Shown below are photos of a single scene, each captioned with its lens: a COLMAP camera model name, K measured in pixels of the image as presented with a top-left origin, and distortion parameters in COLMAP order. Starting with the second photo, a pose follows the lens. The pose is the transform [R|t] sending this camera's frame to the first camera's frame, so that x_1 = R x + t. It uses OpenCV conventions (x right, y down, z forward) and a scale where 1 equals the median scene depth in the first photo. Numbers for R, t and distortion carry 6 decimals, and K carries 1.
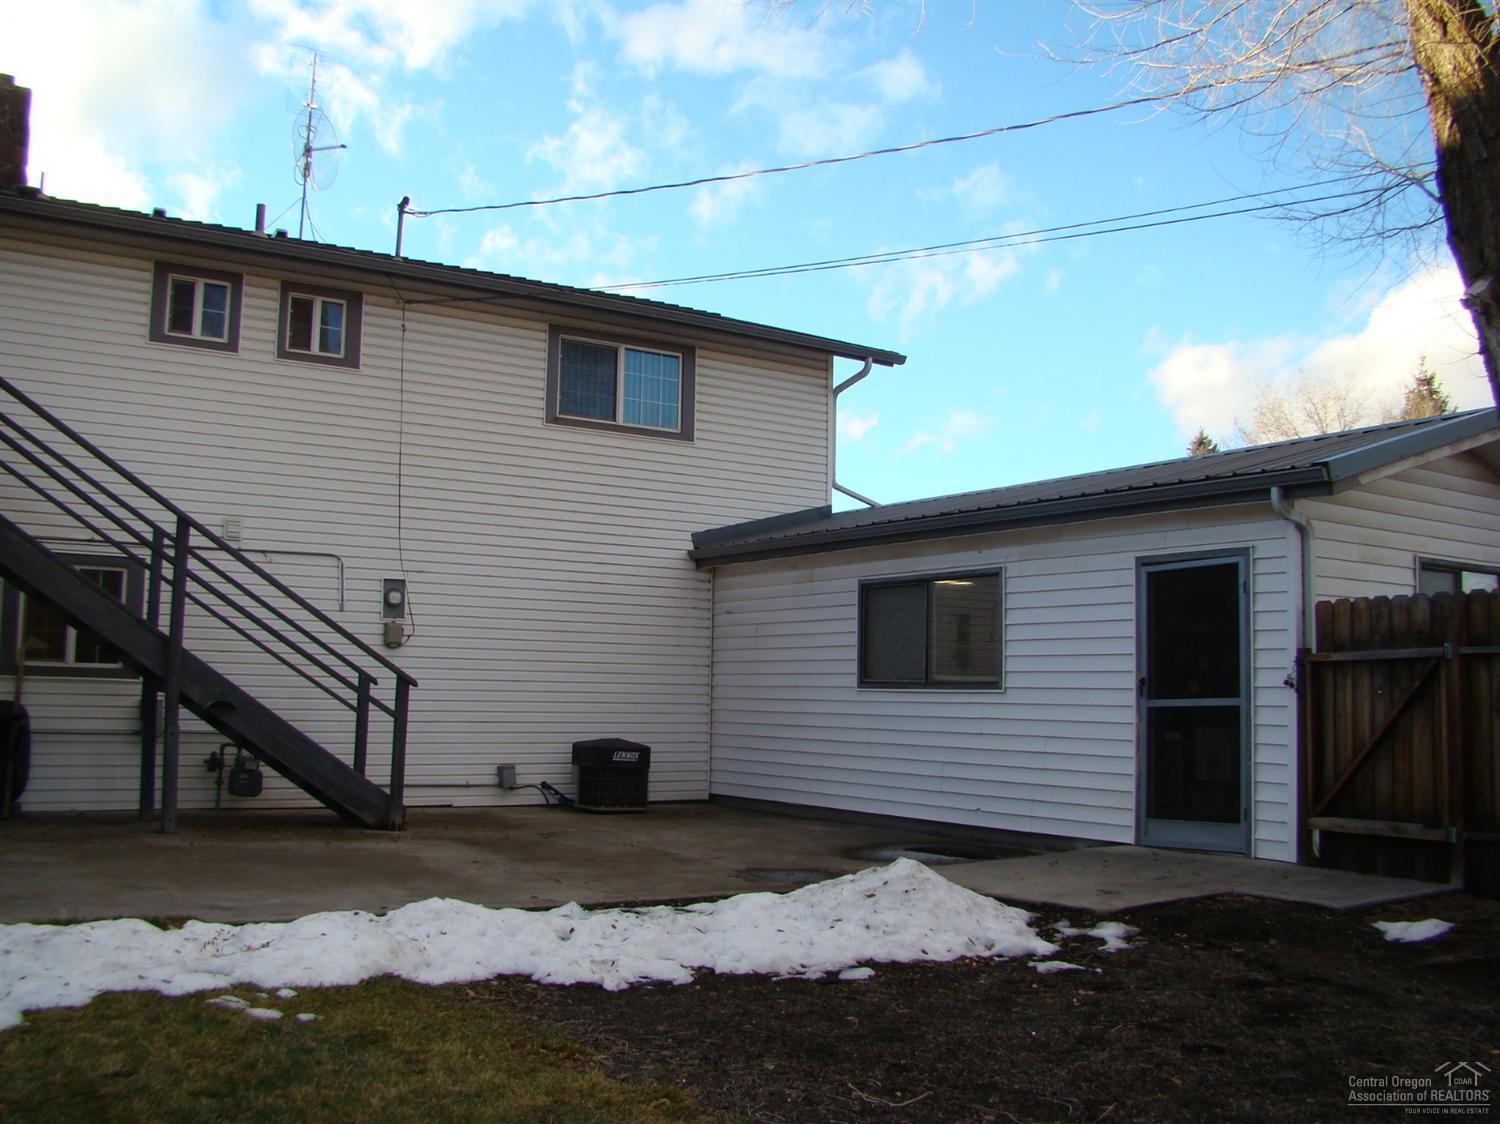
lens RADIAL K [[1443.4, 0, 750.0], [0, 1443.4, 562.0], [0, 0, 1]] dist [0.002333, -0.001204]
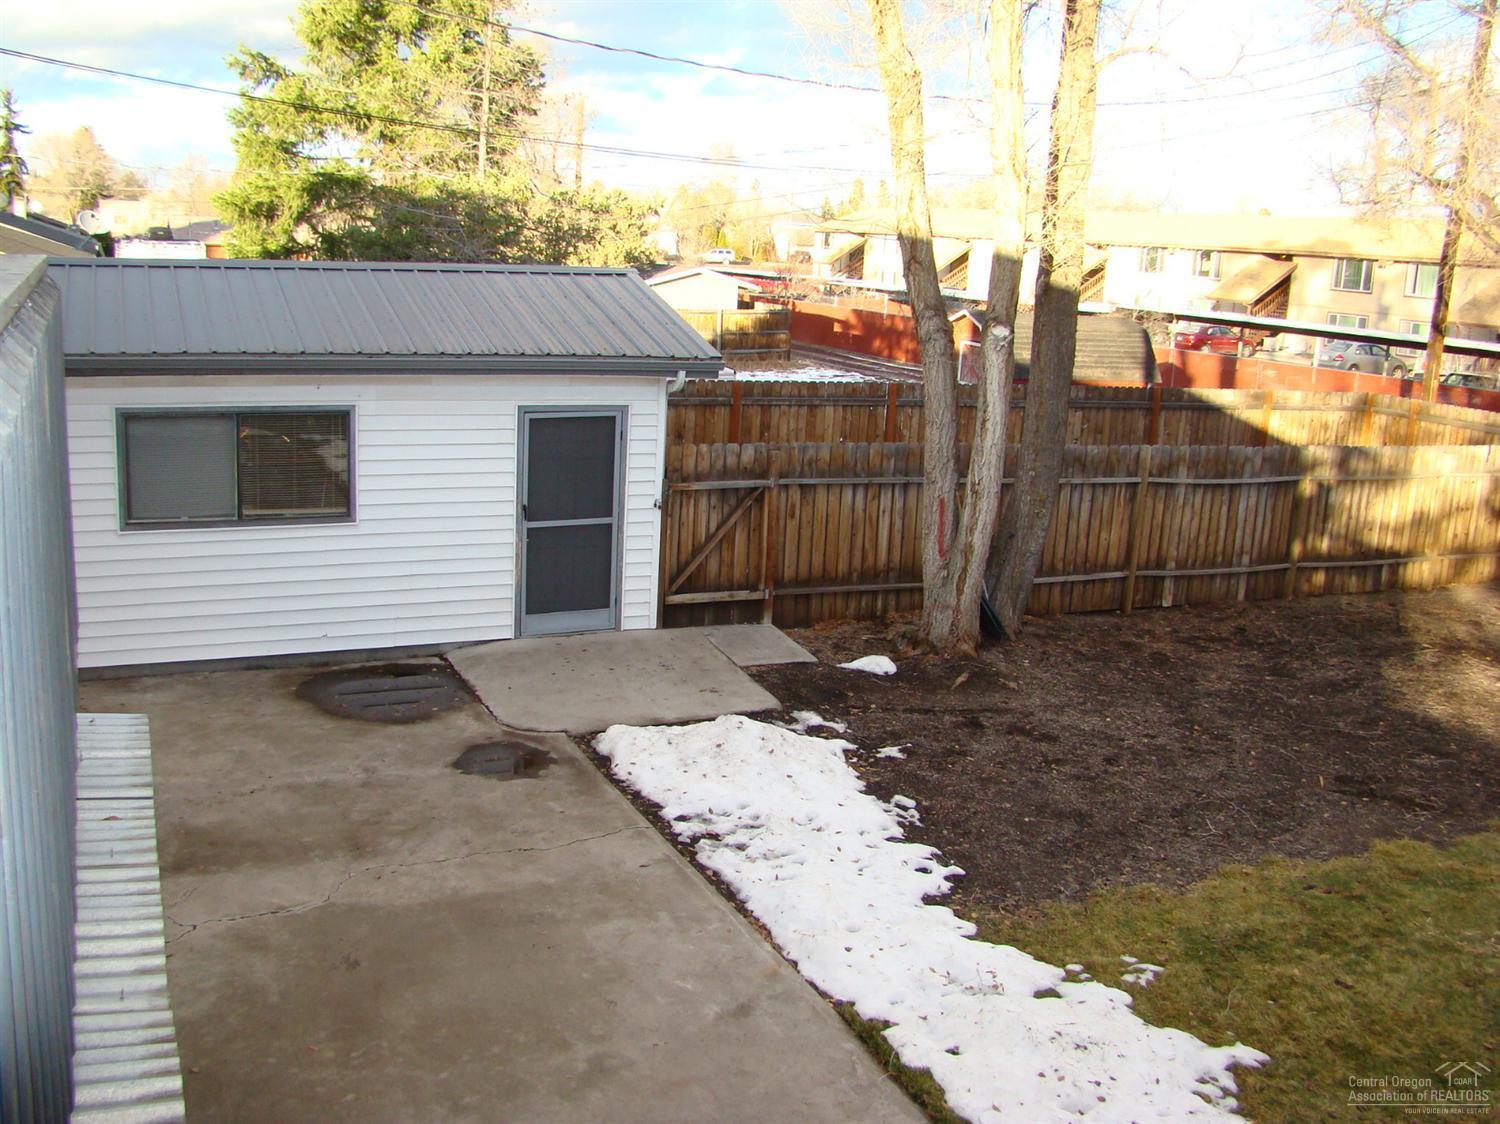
lens RADIAL K [[1443.4, 0, 750.0], [0, 1443.4, 562.0], [0, 0, 1]] dist [0.002333, -0.001204]
pose [[0.196221, -0.228849, 0.953481, -0.864422], [-0.133878, 0.957026, 0.257251, -0.213690], [-0.971377, -0.178129, 0.157151, 0.622862]]
